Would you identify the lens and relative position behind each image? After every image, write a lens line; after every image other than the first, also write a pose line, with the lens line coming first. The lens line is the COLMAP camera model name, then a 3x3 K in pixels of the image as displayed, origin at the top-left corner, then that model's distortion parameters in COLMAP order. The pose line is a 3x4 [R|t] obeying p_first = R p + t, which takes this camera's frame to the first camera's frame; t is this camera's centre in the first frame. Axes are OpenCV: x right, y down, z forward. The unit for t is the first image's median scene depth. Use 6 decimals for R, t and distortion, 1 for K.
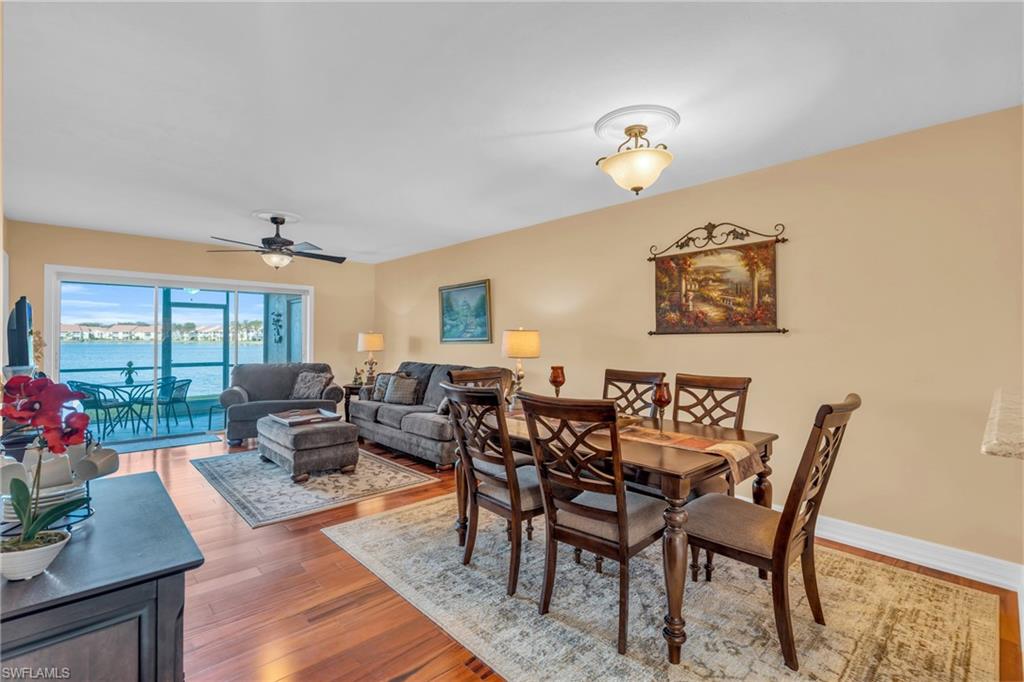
lens RADIAL K [[467.5, 0, 516.3], [0, 467.5, 340.9], [0, 0, 1]] dist [-0.002537, -0.000016]
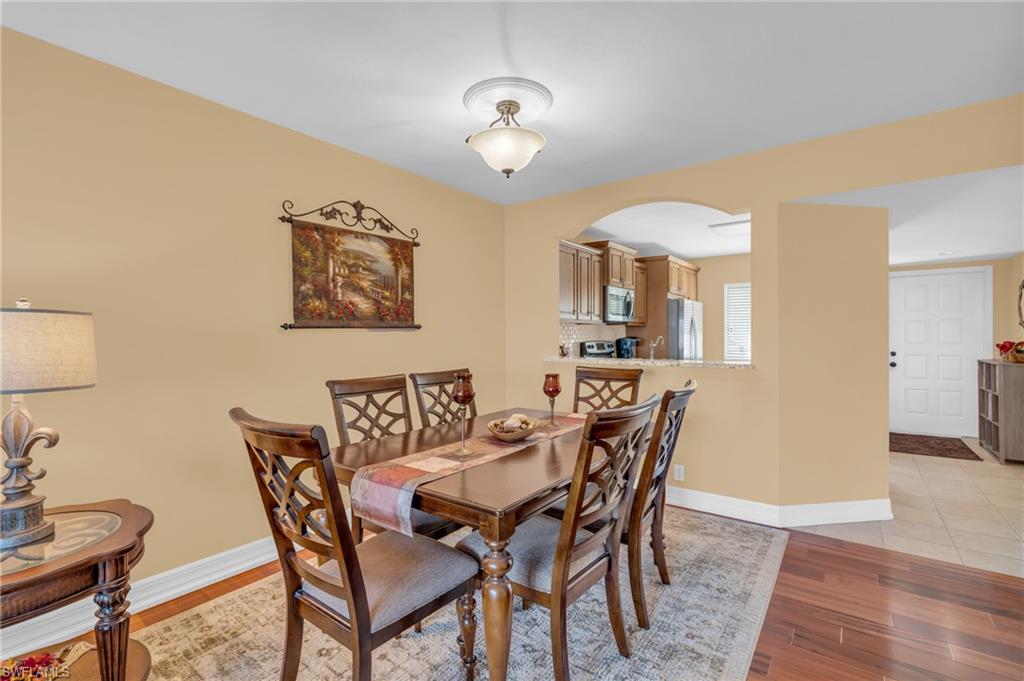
lens RADIAL K [[461.9, 0, 512.6], [0, 461.9, 333.9], [0, 0, 1]] dist [-0.013409, -0.000071]
pose [[-0.175986, -0.004211, 0.984384, -0.474705], [0.002864, 0.999984, 0.004790, -0.008219], [-0.984388, 0.003662, -0.175972, 0.853259]]
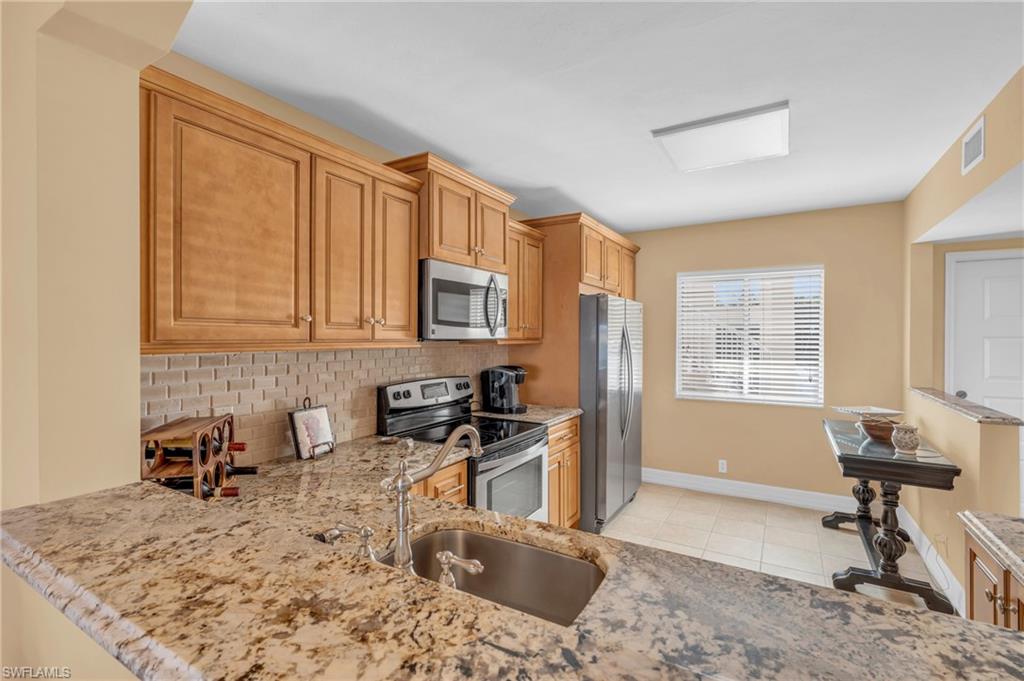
lens RADIAL K [[461.9, 0, 512.6], [0, 461.9, 333.9], [0, 0, 1]] dist [-0.013409, -0.000071]
pose [[-0.282503, -0.004979, 0.959254, 0.267170], [-0.000744, 0.999987, 0.004971, -0.053270], [-0.959266, 0.000690, -0.282503, 0.367428]]
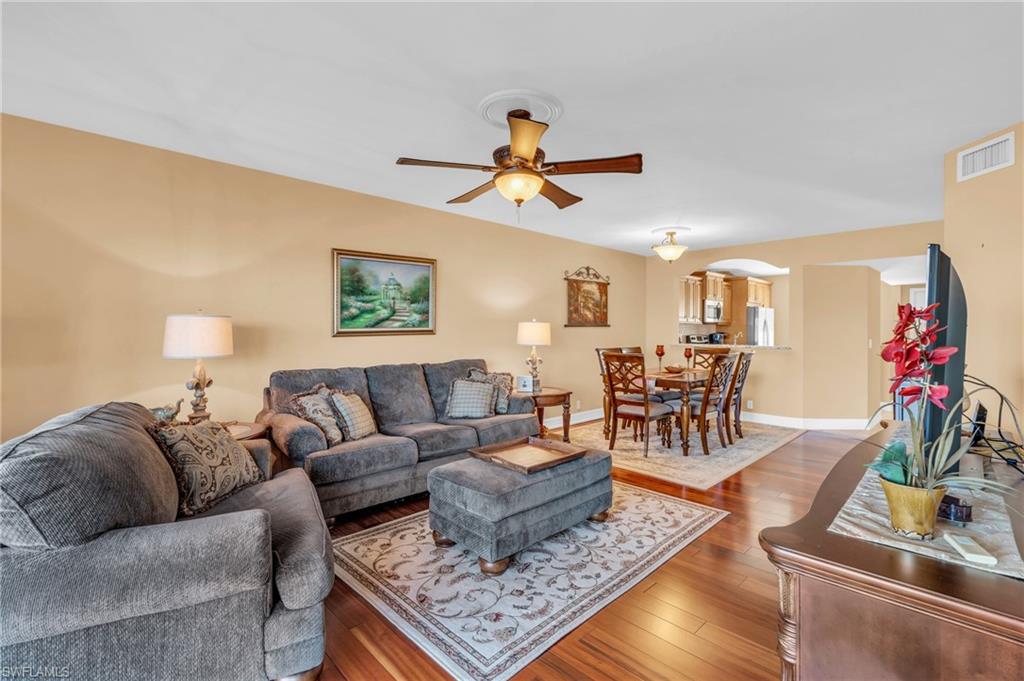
lens RADIAL K [[461.9, 0, 512.6], [0, 461.9, 333.9], [0, 0, 1]] dist [-0.013409, -0.000071]
pose [[-0.021199, -0.011899, 0.999704, -1.362364], [-0.001472, 0.999928, 0.011871, -0.008413], [-0.999774, -0.001220, -0.021215, 1.308524]]
